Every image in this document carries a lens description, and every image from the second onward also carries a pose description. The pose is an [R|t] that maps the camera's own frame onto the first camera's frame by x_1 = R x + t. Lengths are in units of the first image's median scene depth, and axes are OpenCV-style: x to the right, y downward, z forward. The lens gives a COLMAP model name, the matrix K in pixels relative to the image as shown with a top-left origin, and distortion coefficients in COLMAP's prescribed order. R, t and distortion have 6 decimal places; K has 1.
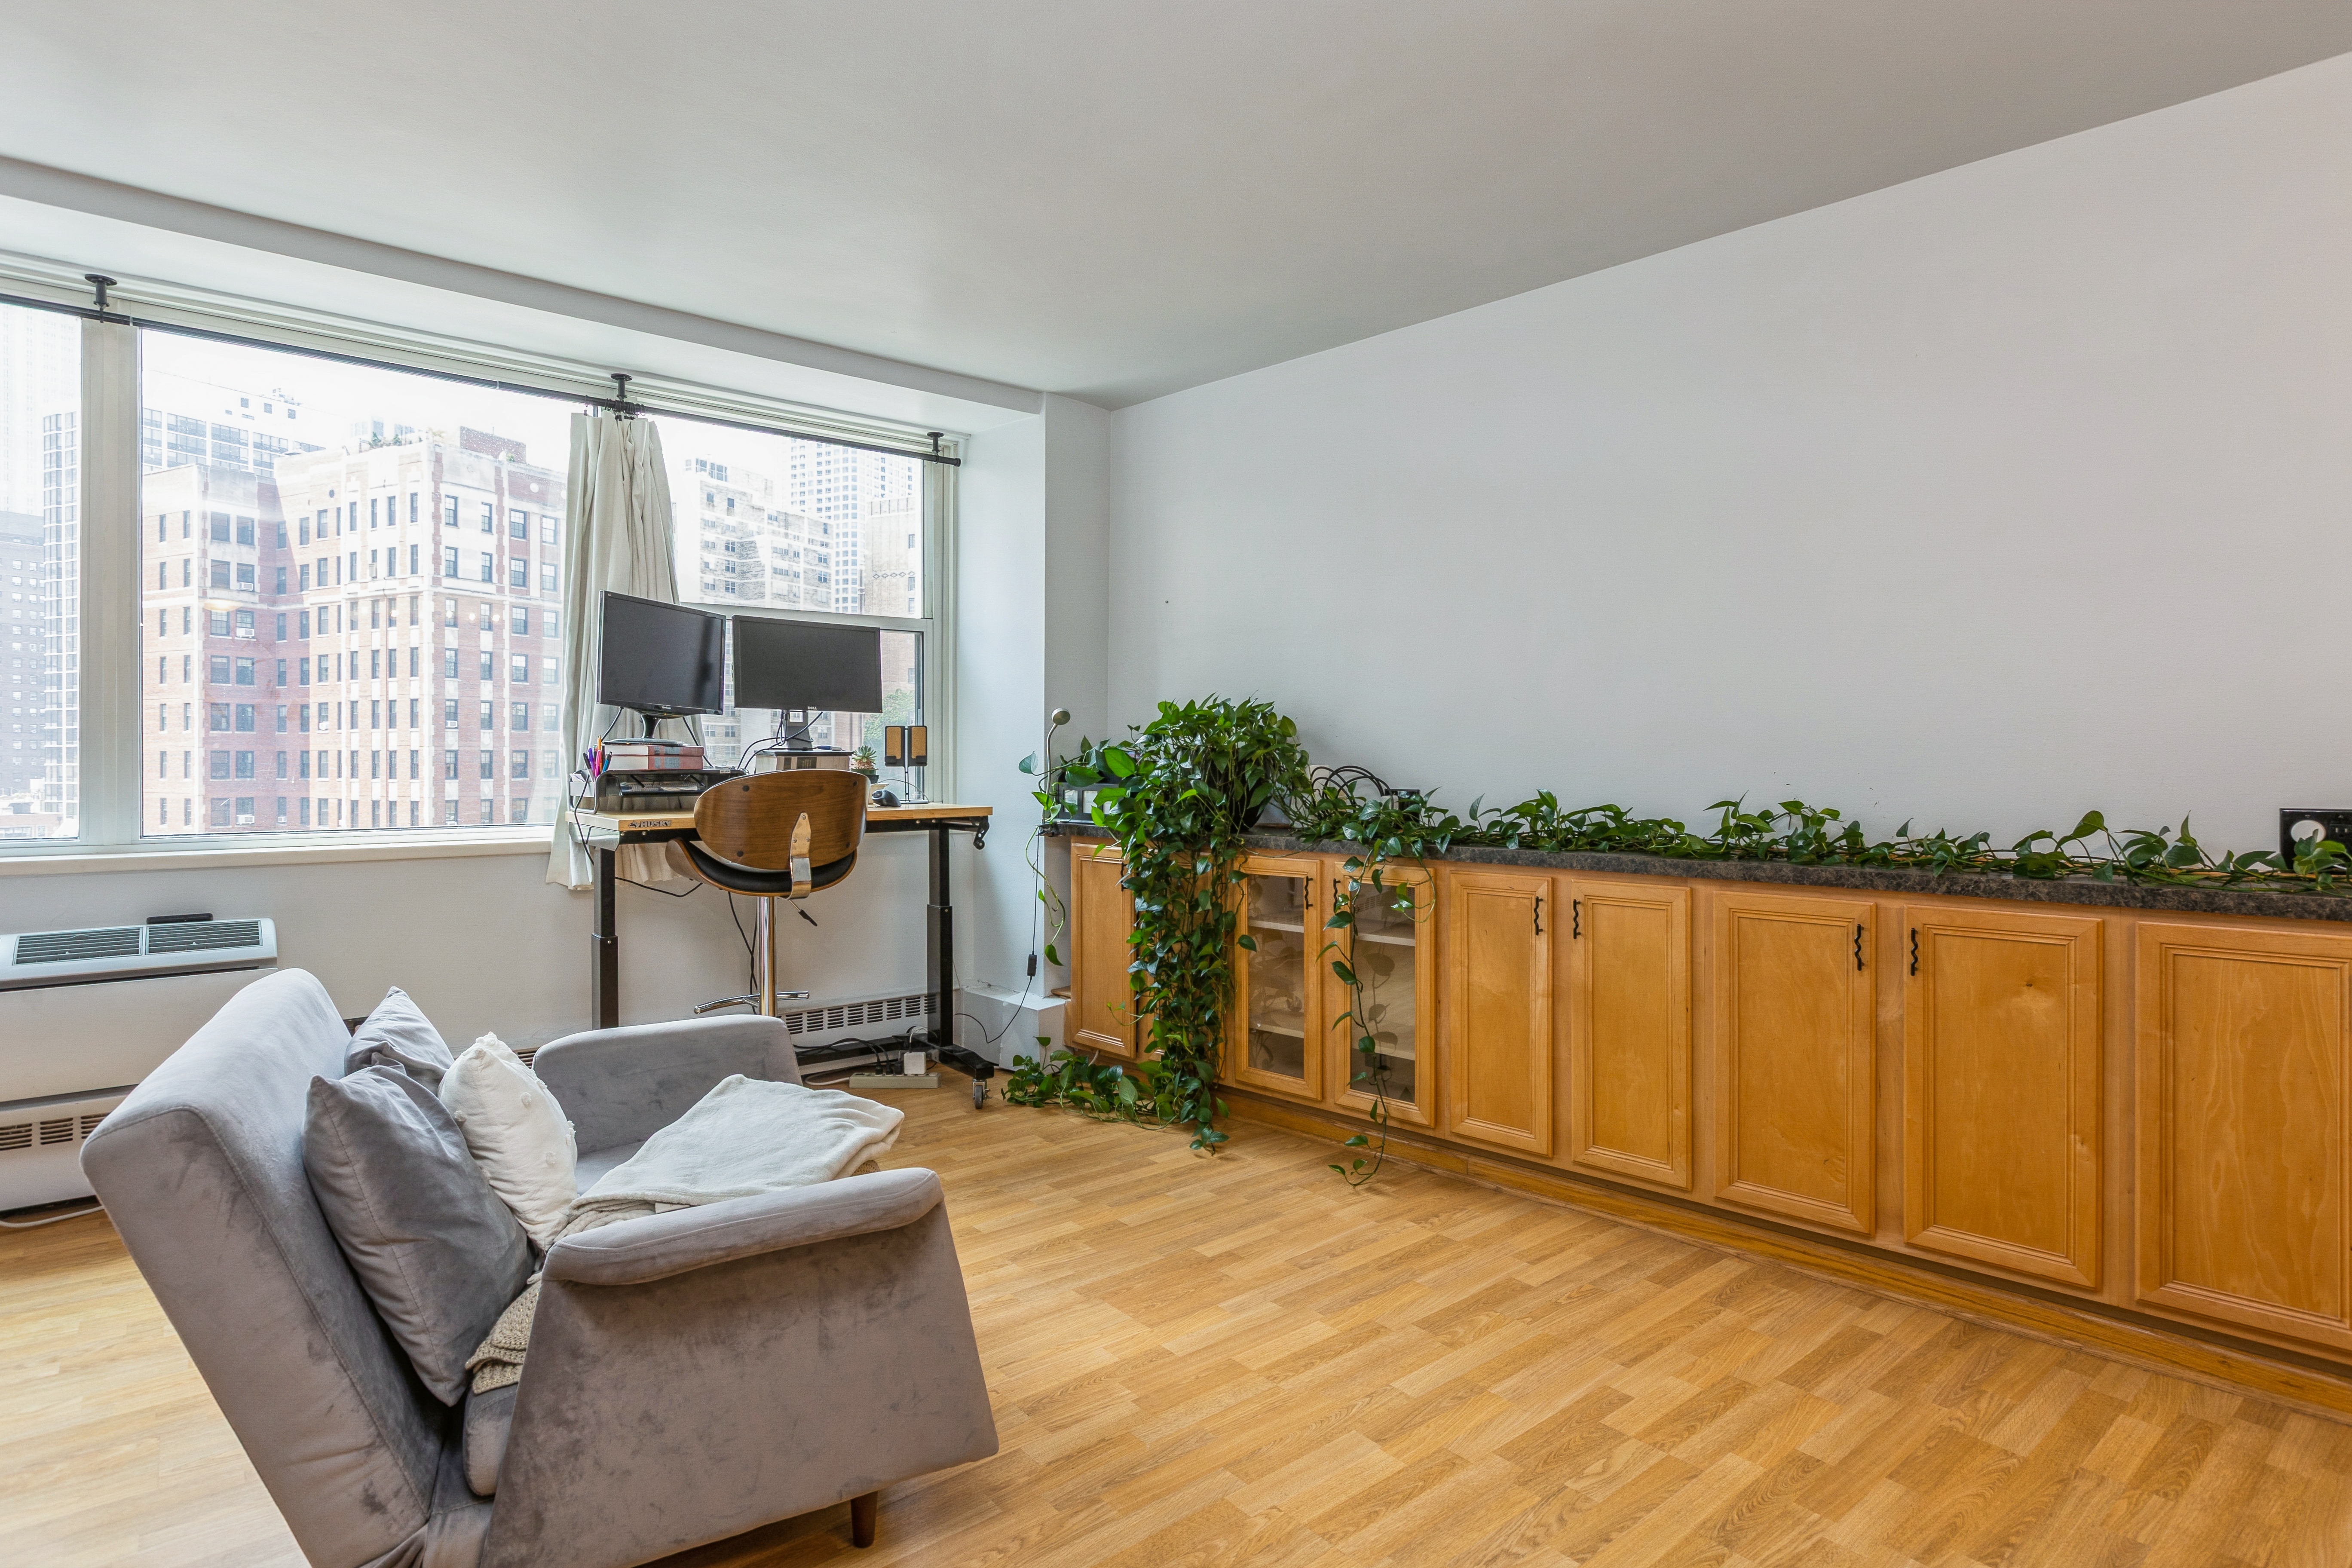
lens RADIAL K [[1179.4, 0, 1175.9], [0, 1179.4, 753.4], [0, 0, 1]] dist [-0.000313, -0.000031]
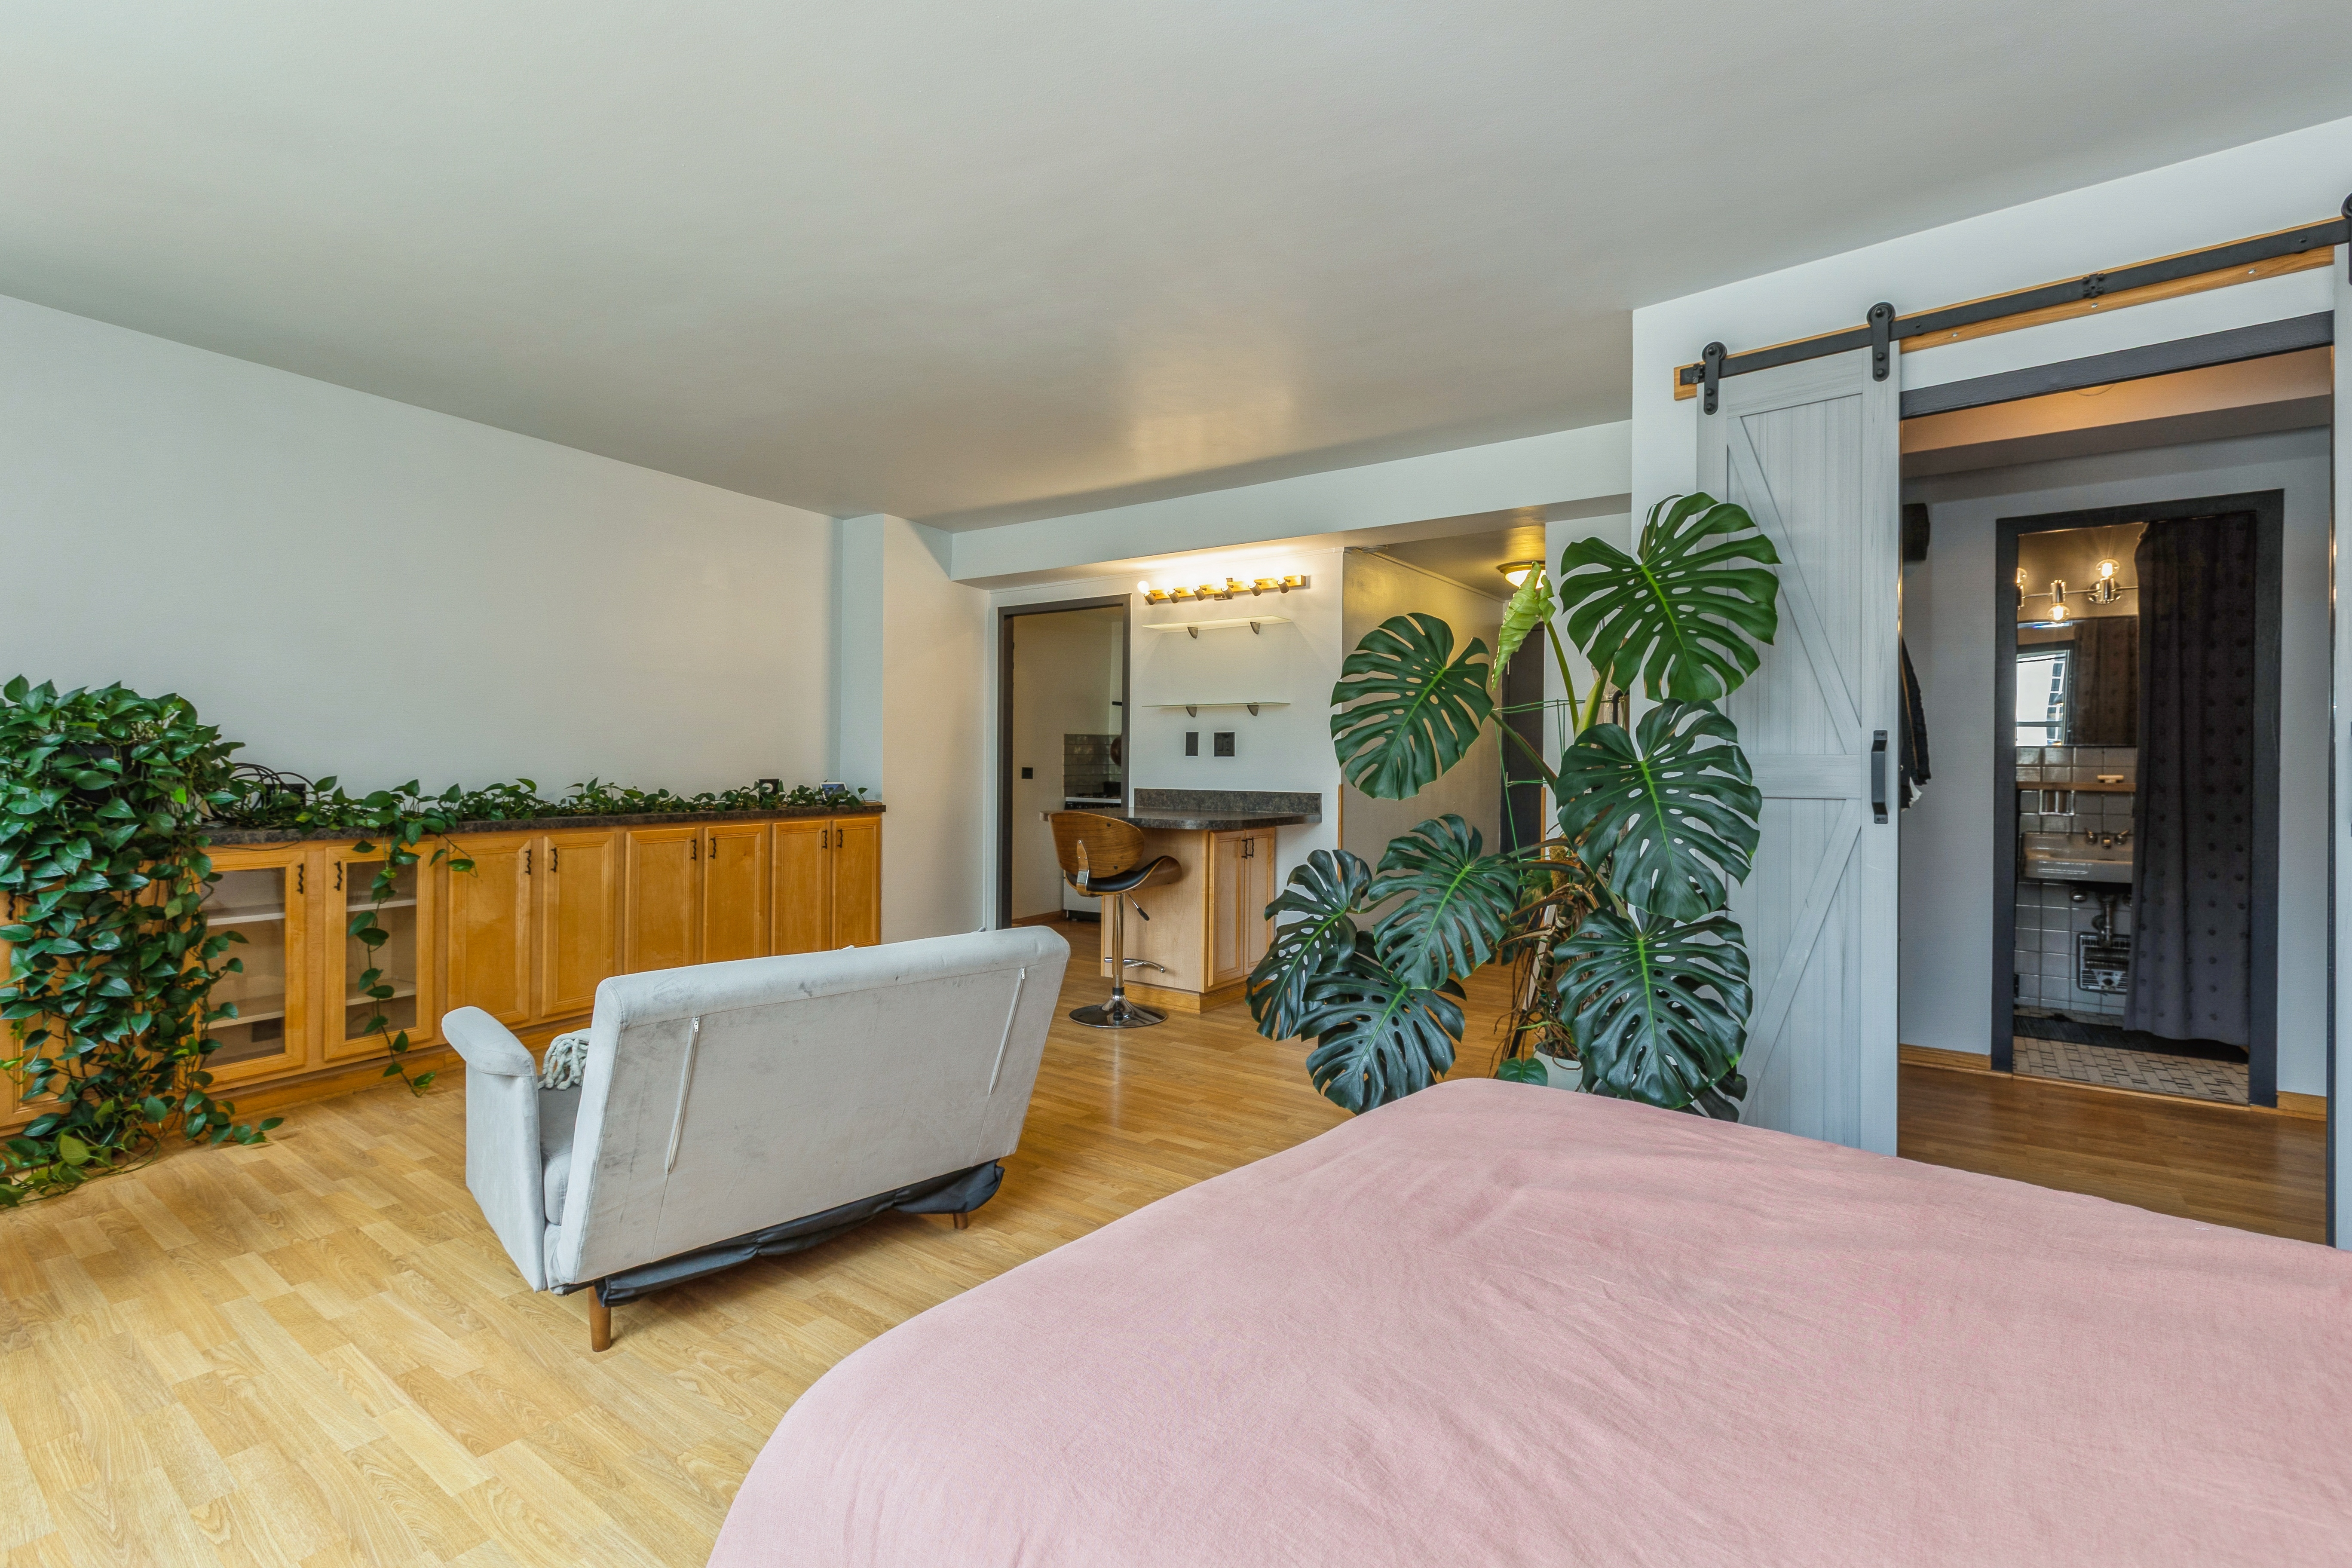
lens RADIAL K [[1082.3, 0, 1174.1], [0, 1082.3, 764.7], [0, 0, 1]] dist [-0.000158, 0.000231]
pose [[-0.263580, -0.000281, 0.964638, -1.177370], [-0.011397, 0.999931, -0.002823, 0.006797], [-0.964570, -0.011738, -0.263565, 0.534734]]
